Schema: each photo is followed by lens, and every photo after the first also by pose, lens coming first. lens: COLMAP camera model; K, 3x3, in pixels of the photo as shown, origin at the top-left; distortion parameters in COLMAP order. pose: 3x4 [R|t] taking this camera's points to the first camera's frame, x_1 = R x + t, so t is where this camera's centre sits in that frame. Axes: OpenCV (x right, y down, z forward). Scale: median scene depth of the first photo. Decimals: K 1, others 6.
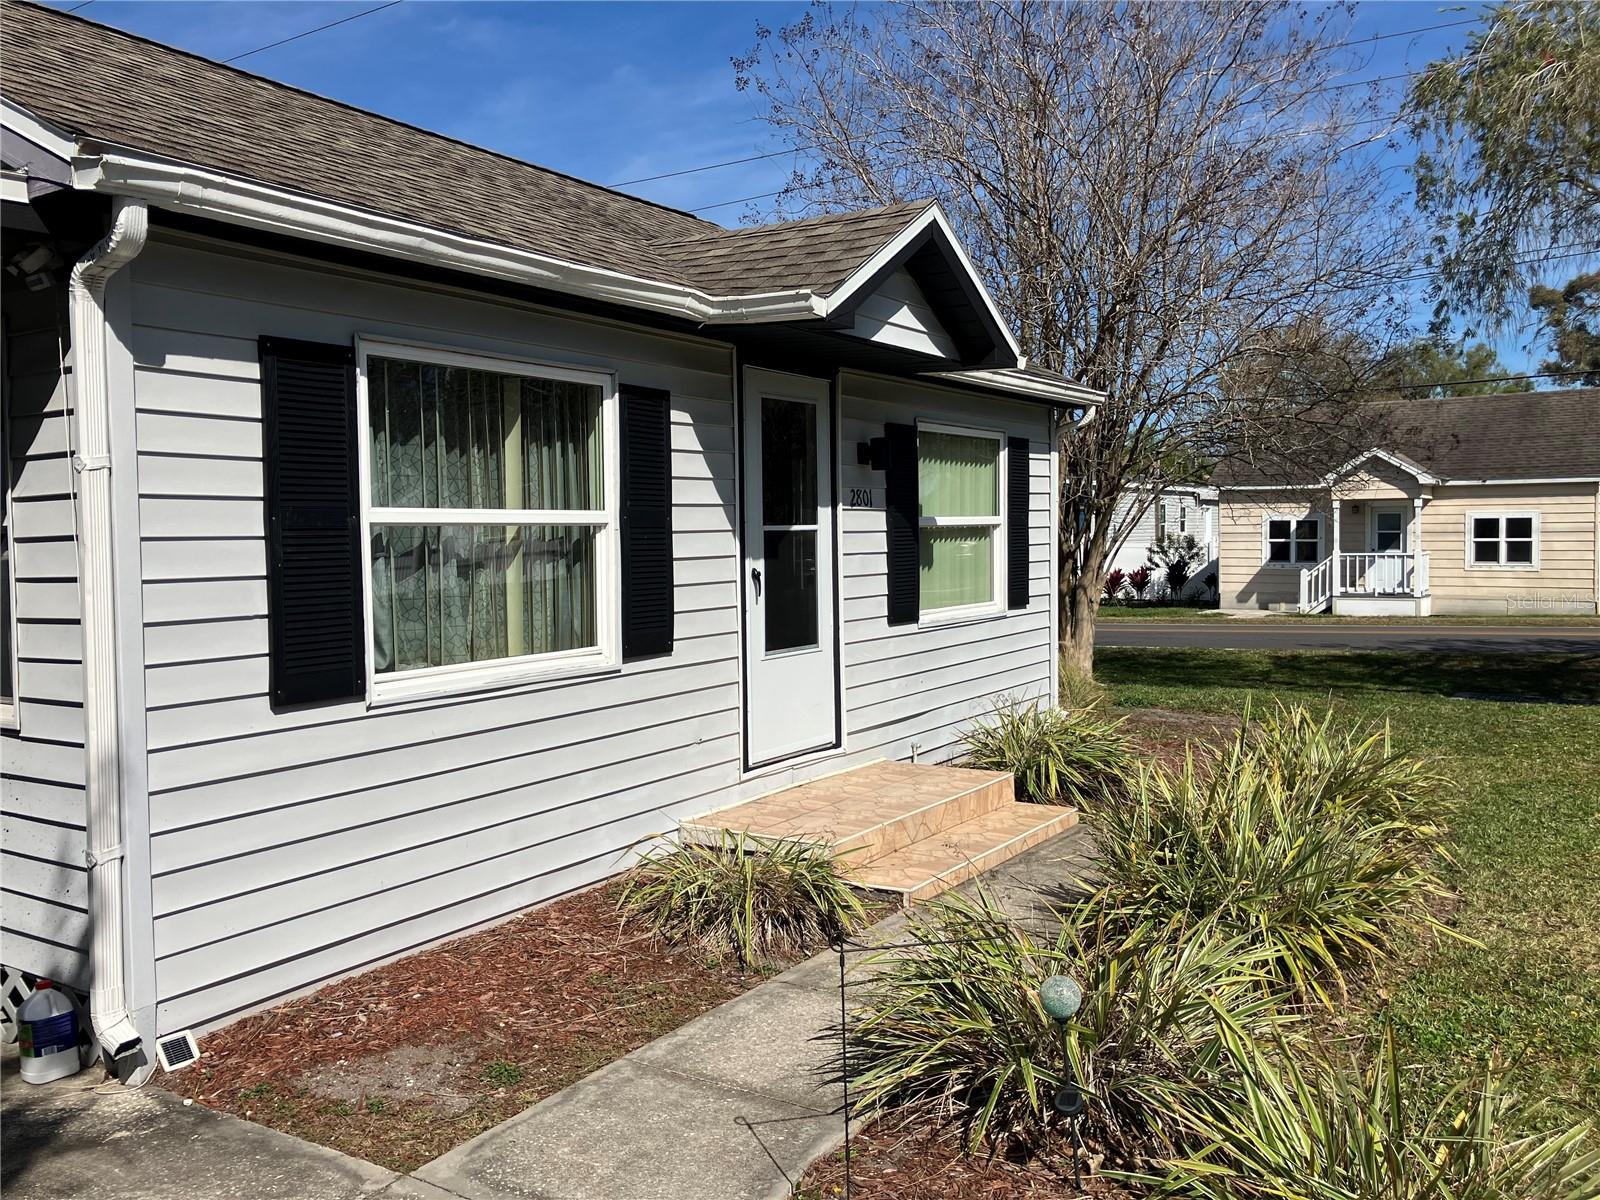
lens RADIAL K [[1314.7, 0, 769.9], [0, 1314.7, 581.5], [0, 0, 1]] dist [0.025889, -0.011455]
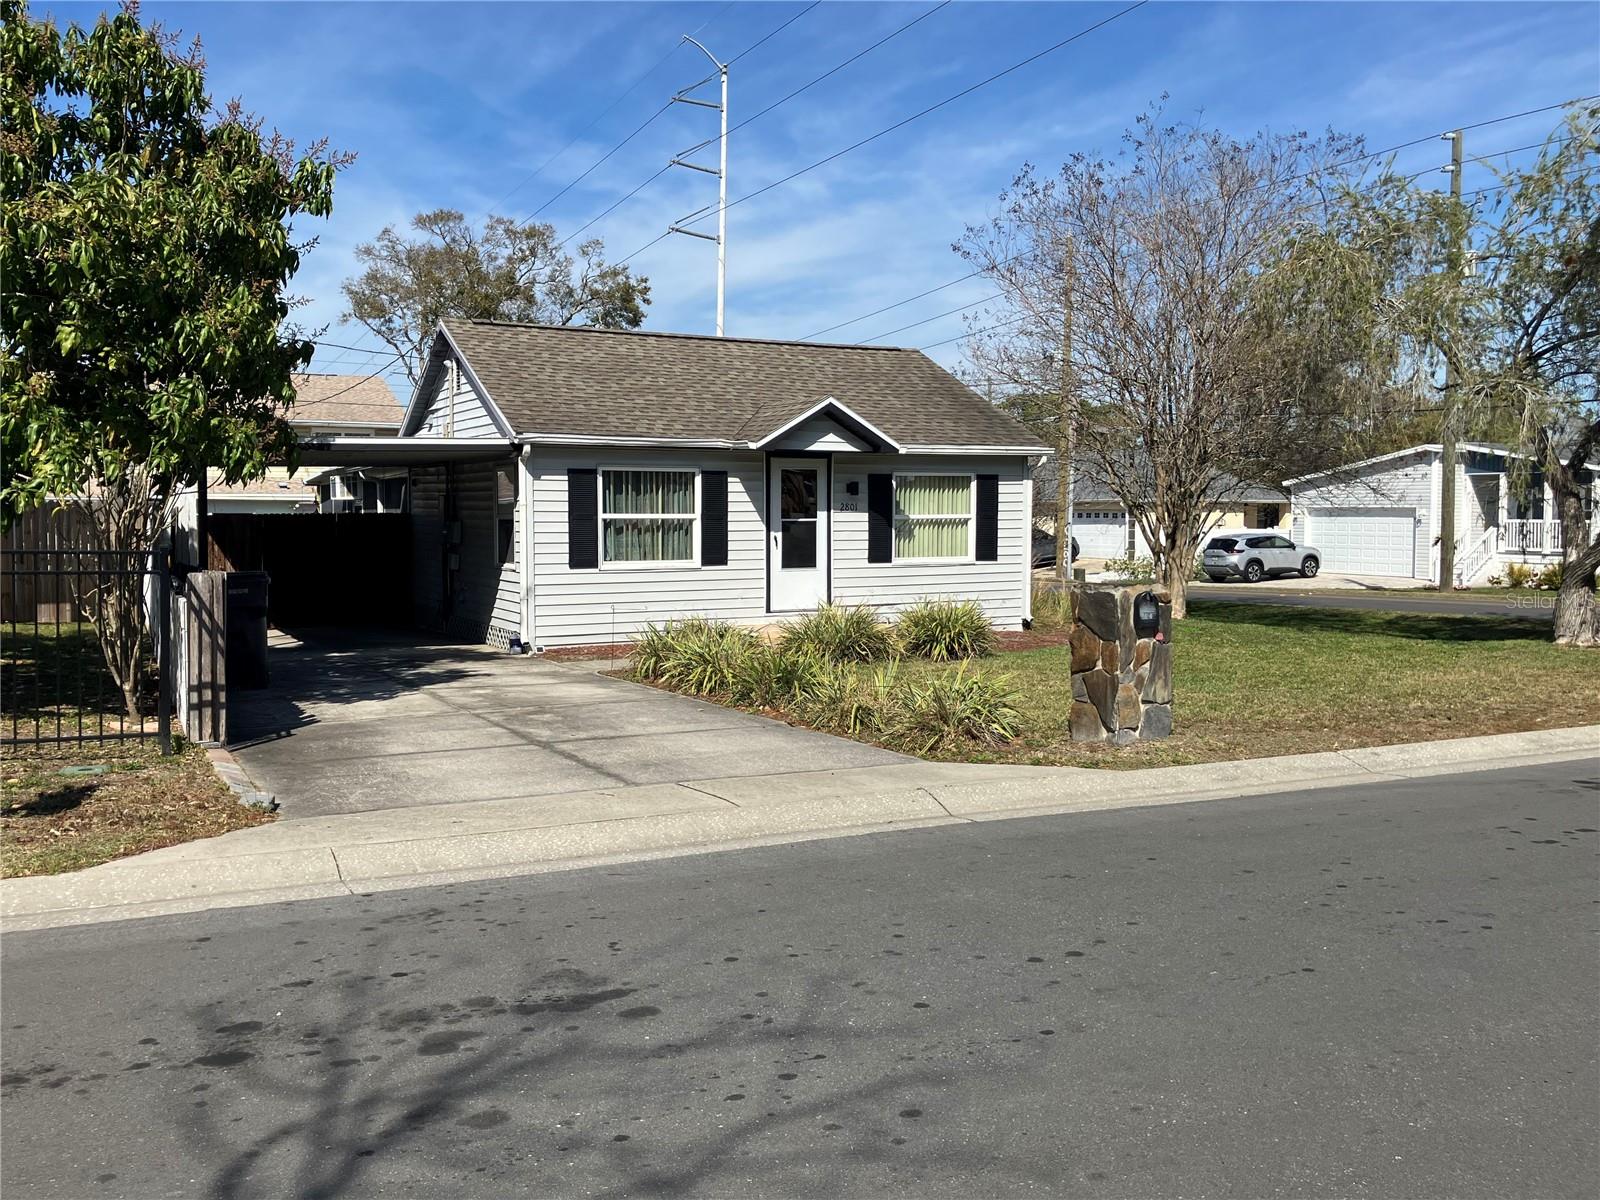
lens RADIAL K [[1396.2, 0, 800.0], [0, 1396.2, 600.0], [0, 0, 1]] dist [0.132100, -0.453081]
pose [[0.872625, 0.043529, -0.486446, 1.611908], [-0.029055, 0.998883, 0.037263, 0.015571], [0.487525, -0.018383, 0.872915, -1.628080]]
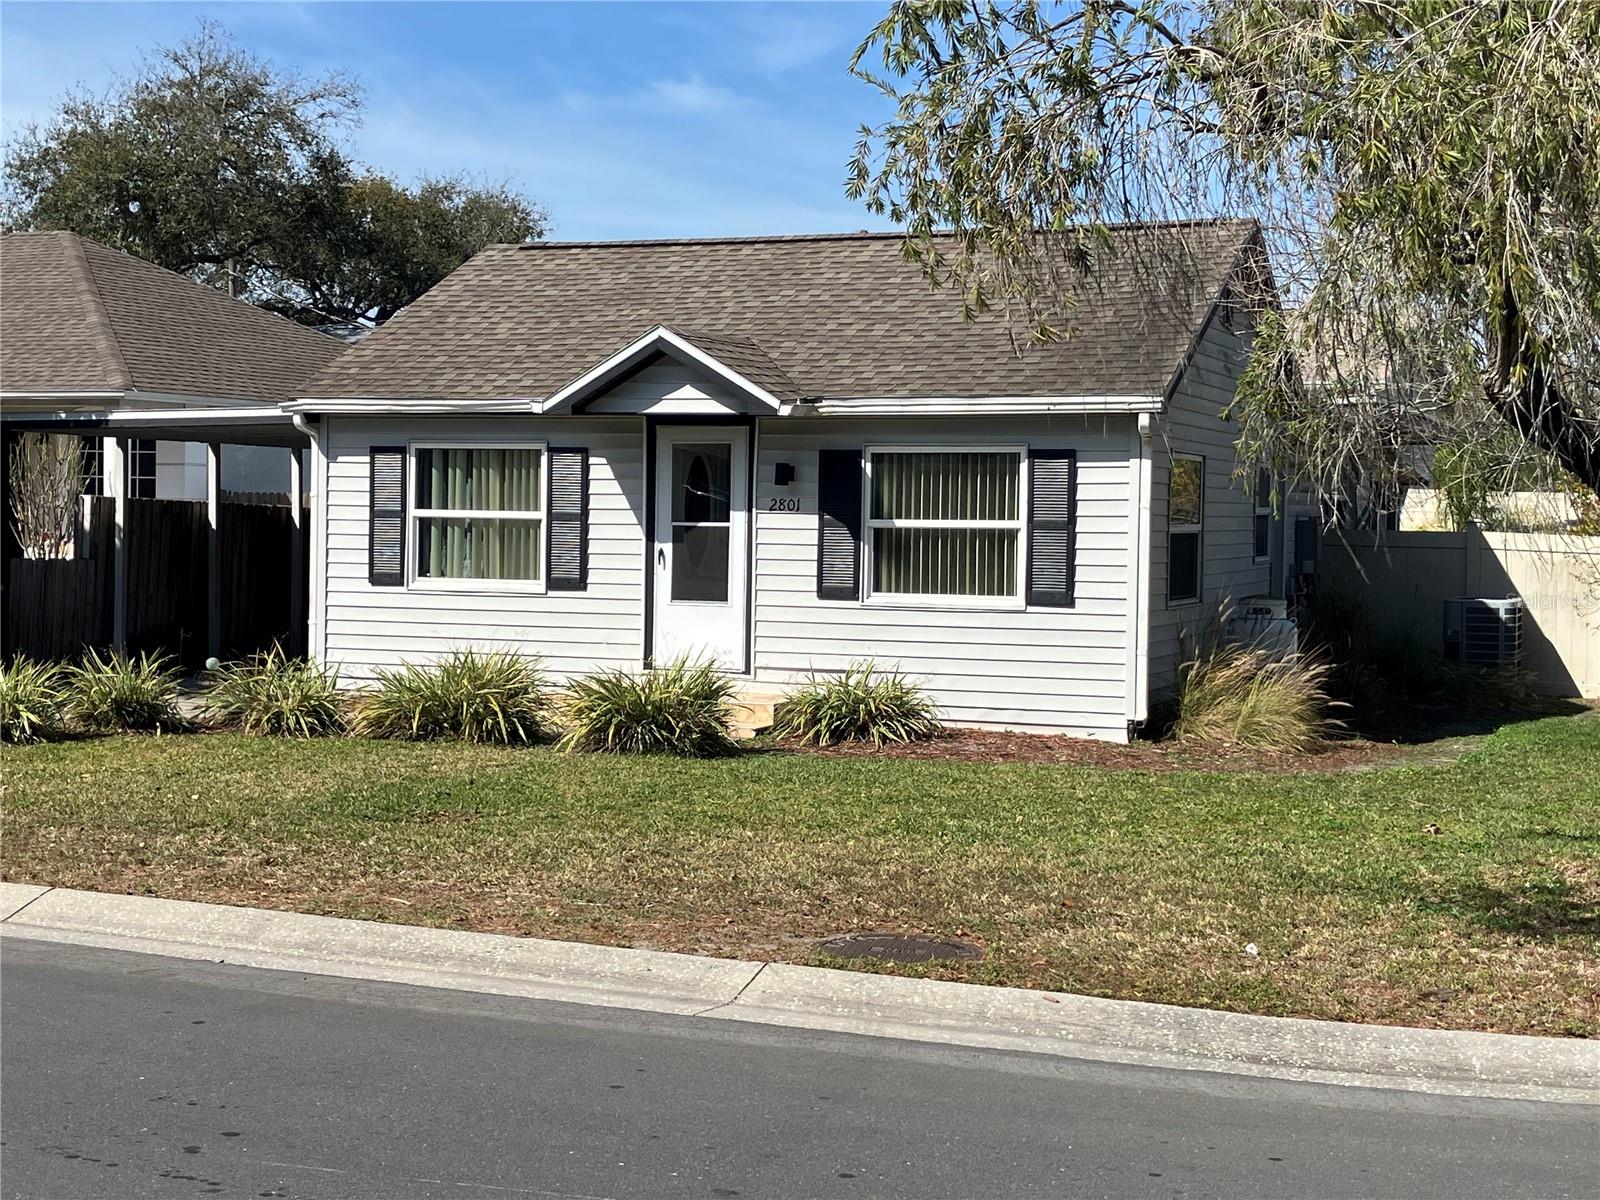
lens RADIAL K [[2332.7, 0, 800.0], [0, 2332.7, 600.0], [0, 0, 1]] dist [0.033182, 0.044977]
pose [[0.199301, 0.052403, -0.978536, 3.369796], [-0.055032, 0.997592, 0.042215, -0.090802], [0.978392, 0.045438, 0.201705, 0.677323]]
